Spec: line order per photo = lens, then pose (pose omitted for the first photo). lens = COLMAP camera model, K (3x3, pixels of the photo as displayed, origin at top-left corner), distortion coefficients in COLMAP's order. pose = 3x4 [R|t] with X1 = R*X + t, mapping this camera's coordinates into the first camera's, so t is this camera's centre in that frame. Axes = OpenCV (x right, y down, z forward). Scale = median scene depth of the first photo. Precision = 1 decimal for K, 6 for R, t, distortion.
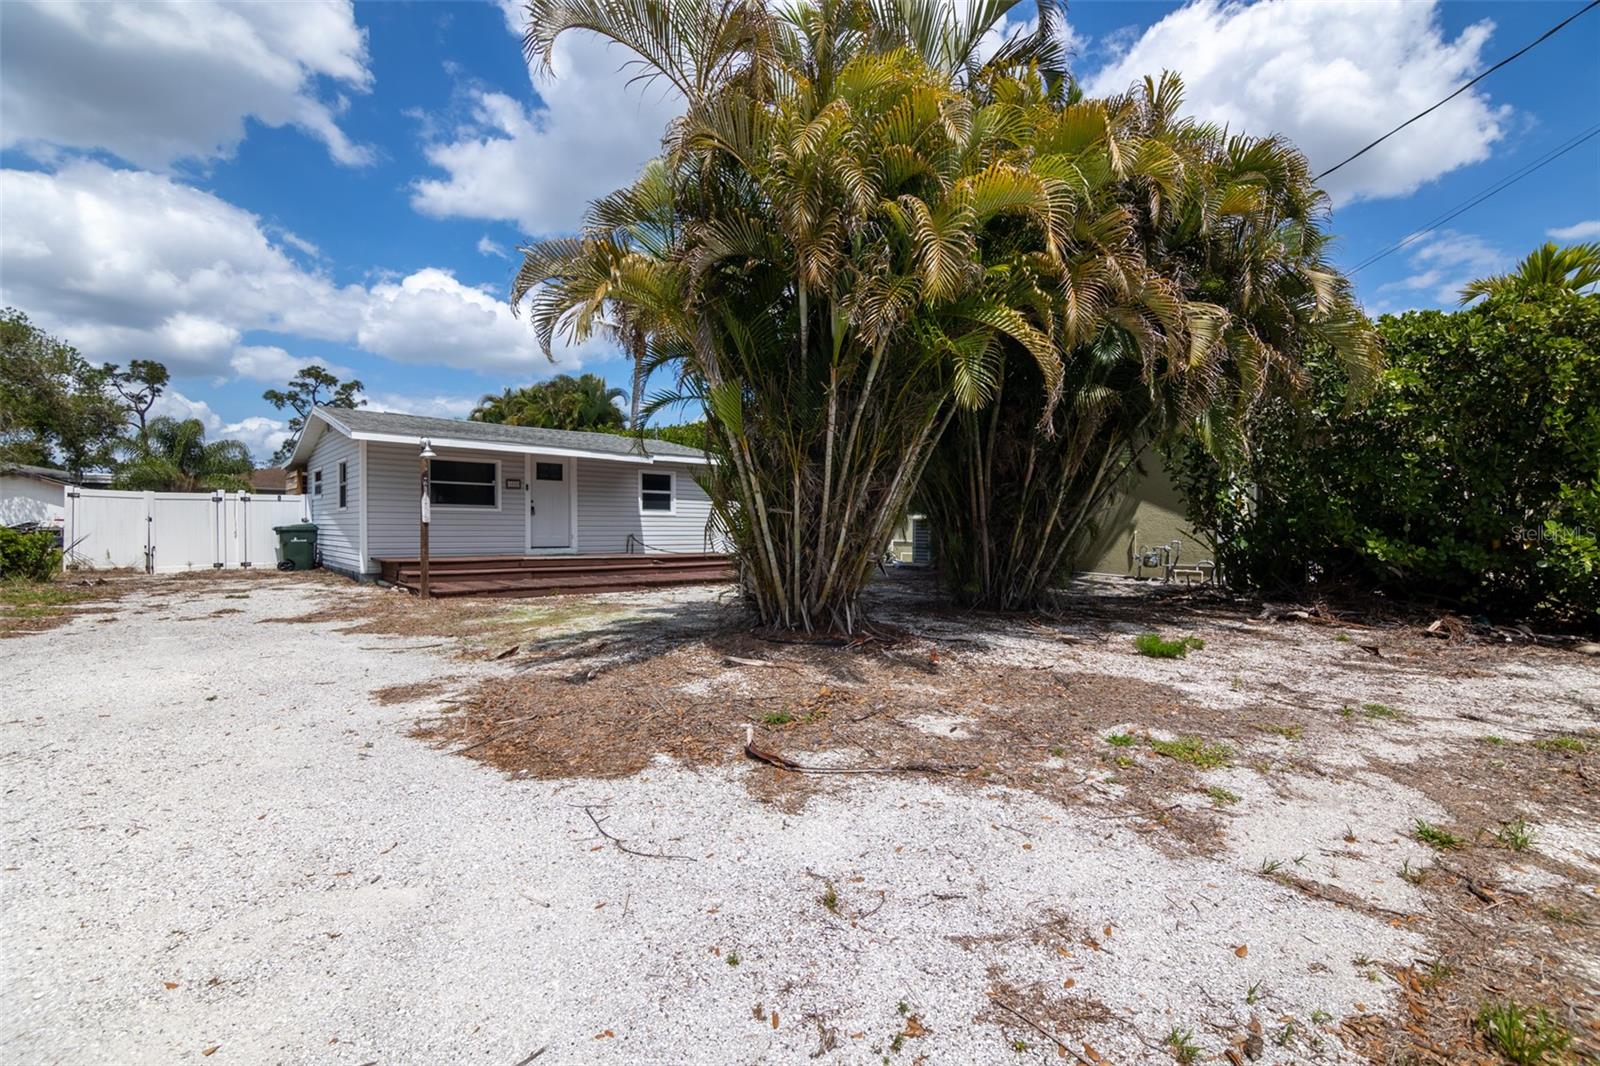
lens RADIAL K [[698.6, 0, 802.0], [0, 698.6, 528.0], [0, 0, 1]] dist [-0.011336, -0.001628]
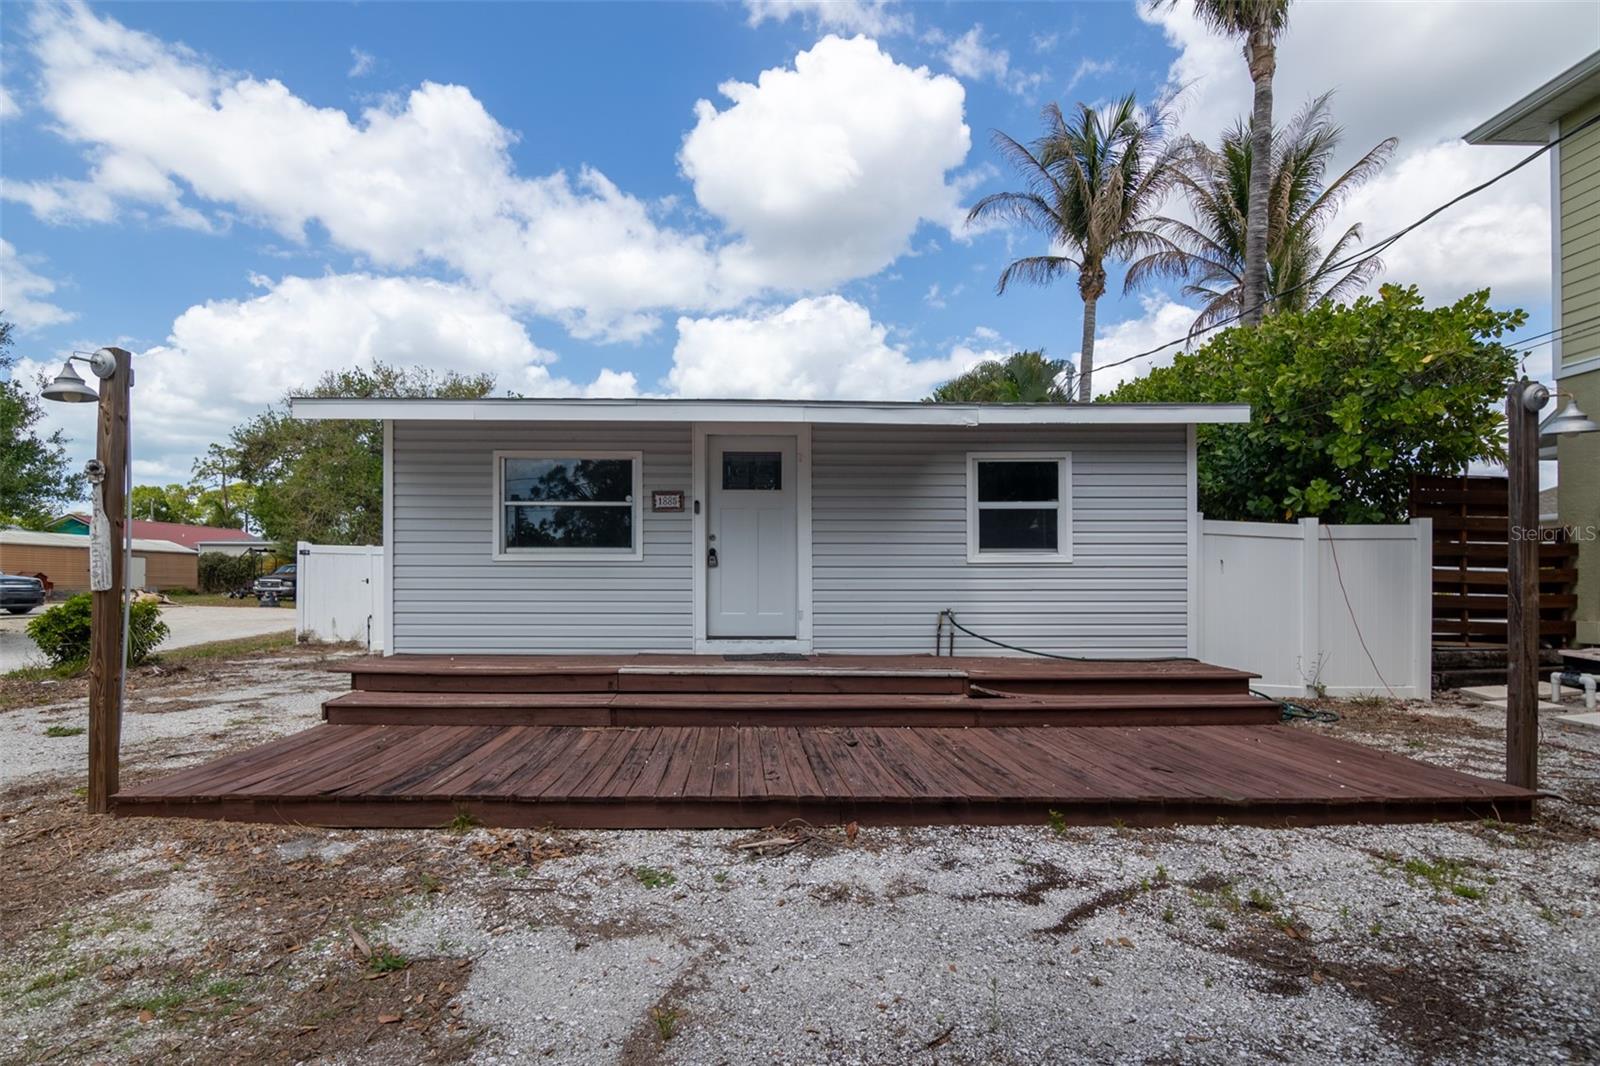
lens RADIAL K [[698.6, 0, 783.0], [0, 698.6, 574.1], [0, 0, 1]] dist [-0.011336, -0.001628]
pose [[0.722868, -0.011411, -0.690891, -0.030798], [0.000340, 0.999869, -0.016158, -0.005729], [0.690986, 0.011446, 0.722778, 0.635500]]
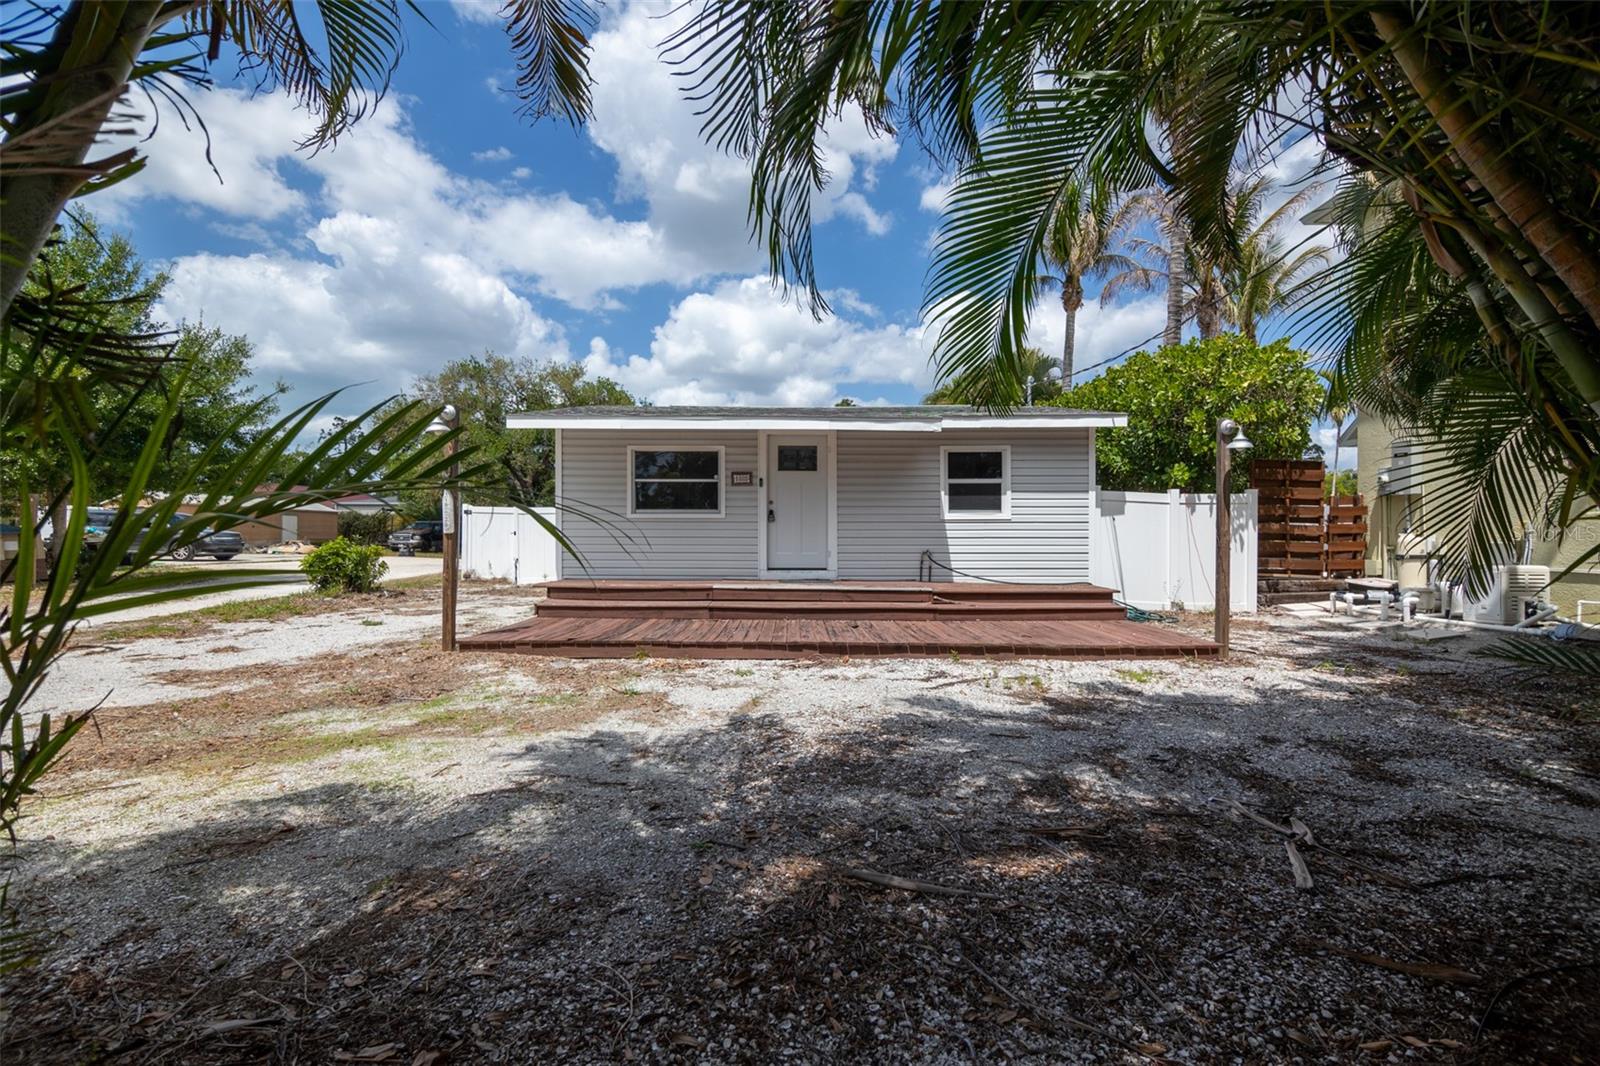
lens RADIAL K [[655.6, 0, 815.5], [0, 655.6, 531.2], [0, 0, 1]] dist [-0.001134, -0.000032]
pose [[0.701975, -0.011467, -0.712109, 0.099230], [-0.001194, 0.999850, -0.017278, 0.001493], [0.712201, 0.012978, 0.701856, 0.521595]]
